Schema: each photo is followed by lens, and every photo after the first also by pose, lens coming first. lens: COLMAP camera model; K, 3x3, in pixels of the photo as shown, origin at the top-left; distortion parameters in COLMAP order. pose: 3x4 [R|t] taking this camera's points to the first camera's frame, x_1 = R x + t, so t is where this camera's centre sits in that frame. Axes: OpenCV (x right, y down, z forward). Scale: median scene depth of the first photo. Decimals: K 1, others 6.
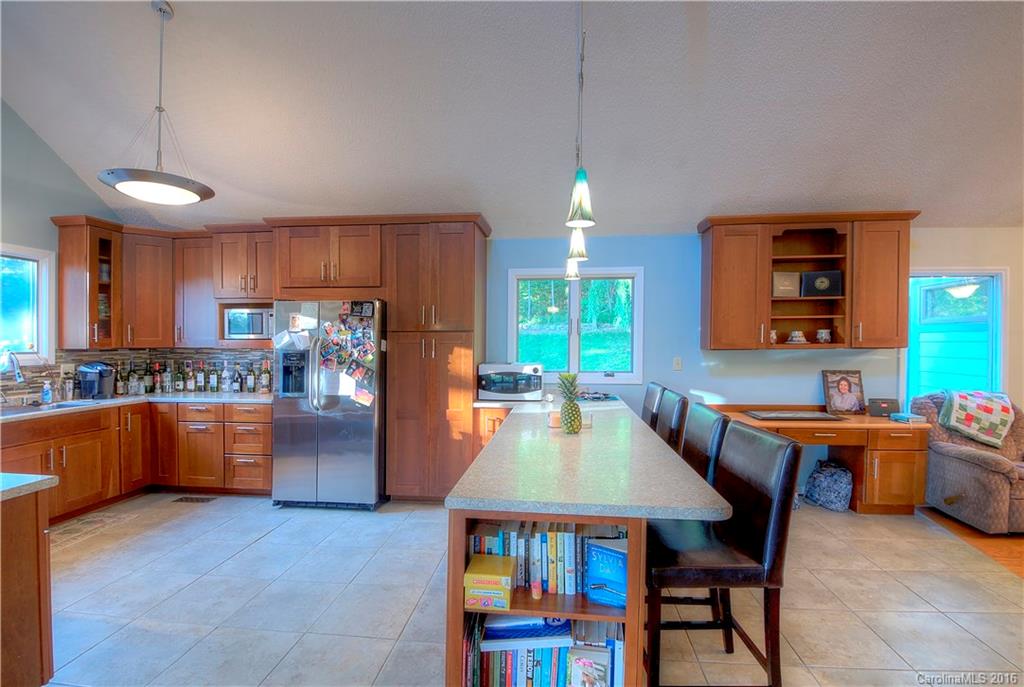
lens RADIAL K [[456.0, 0, 517.9], [0, 456.0, 338.4], [0, 0, 1]] dist [0.018862, -0.026294]
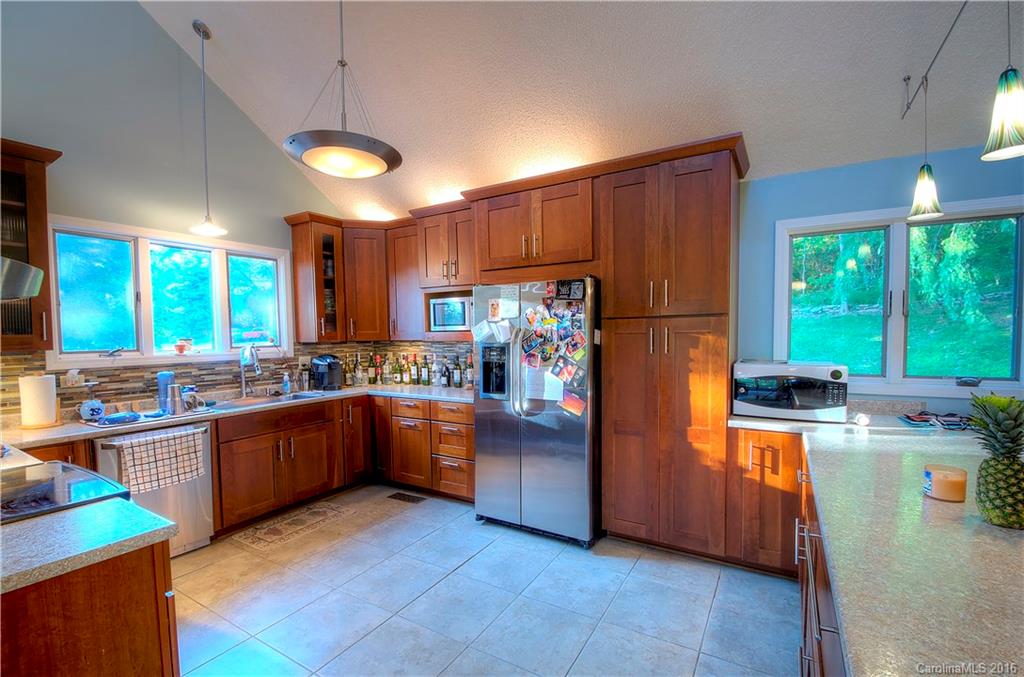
lens RADIAL K [[448.1, 0, 518.7], [0, 448.1, 350.8], [0, 0, 1]] dist [0.018165, -0.024204]
pose [[0.907248, 0.005701, -0.420557, -0.096212], [0.015837, 0.998736, 0.047702, 0.000863], [0.420297, -0.049937, 0.906011, 0.259245]]
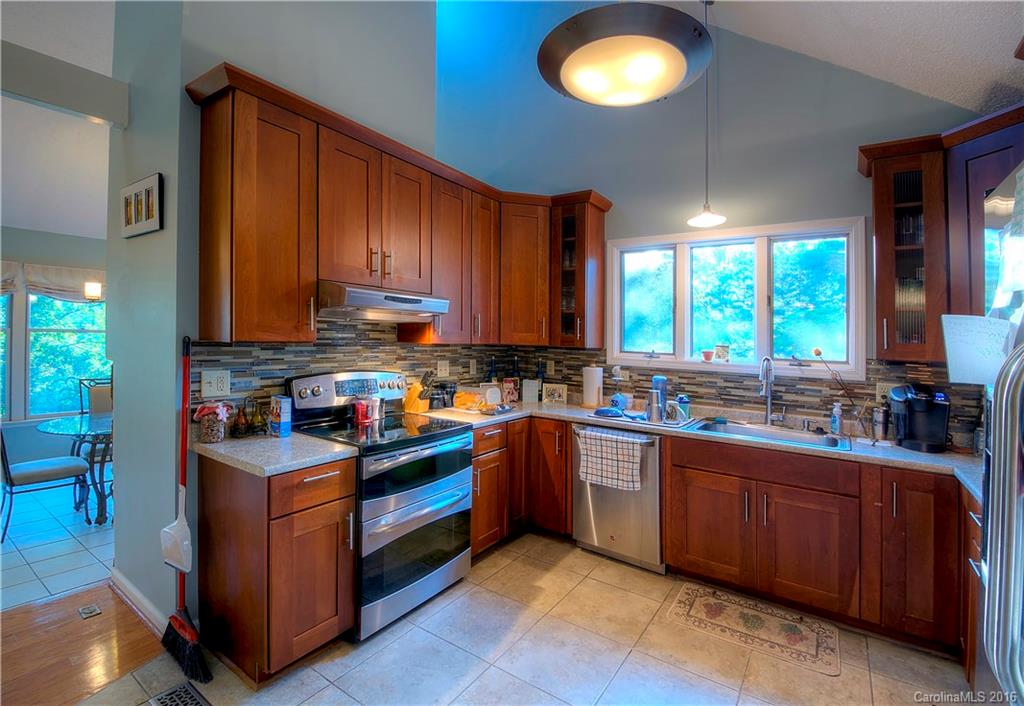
lens RADIAL K [[465.2, 0, 515.5], [0, 465.2, 320.4], [0, 0, 1]] dist [-0.016353, -0.000074]
pose [[-0.468347, -0.046524, -0.882319, -0.156143], [-0.025721, 0.998907, -0.039019, 0.006264], [0.883170, 0.004420, -0.469032, 0.847441]]
